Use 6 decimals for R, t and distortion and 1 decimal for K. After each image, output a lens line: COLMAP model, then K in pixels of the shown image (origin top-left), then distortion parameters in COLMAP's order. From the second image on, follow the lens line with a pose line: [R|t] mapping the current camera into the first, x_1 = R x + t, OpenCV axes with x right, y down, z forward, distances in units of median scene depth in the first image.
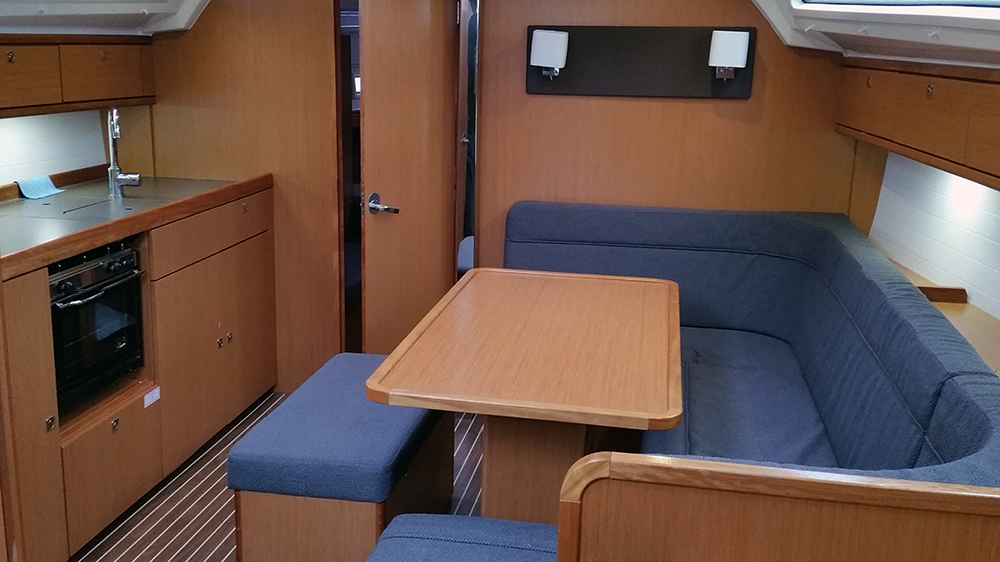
lens RADIAL K [[1008.9, 0, 500.0], [0, 1008.9, 281.0], [0, 0, 1]] dist [0.154209, -0.303965]
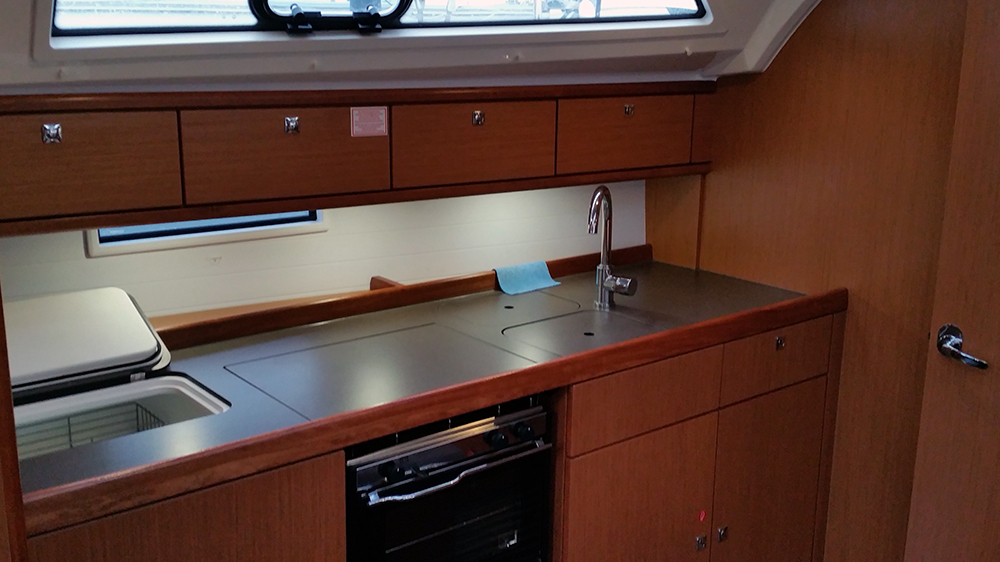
lens RADIAL K [[1008.9, 0, 500.0], [0, 1008.9, 281.0], [0, 0, 1]] dist [0.154209, -0.303965]
pose [[0.746373, 0.147437, -0.648991, 0.037511], [-0.150983, 0.987238, 0.050641, -0.126437], [0.648175, 0.060190, 0.759109, 0.408363]]
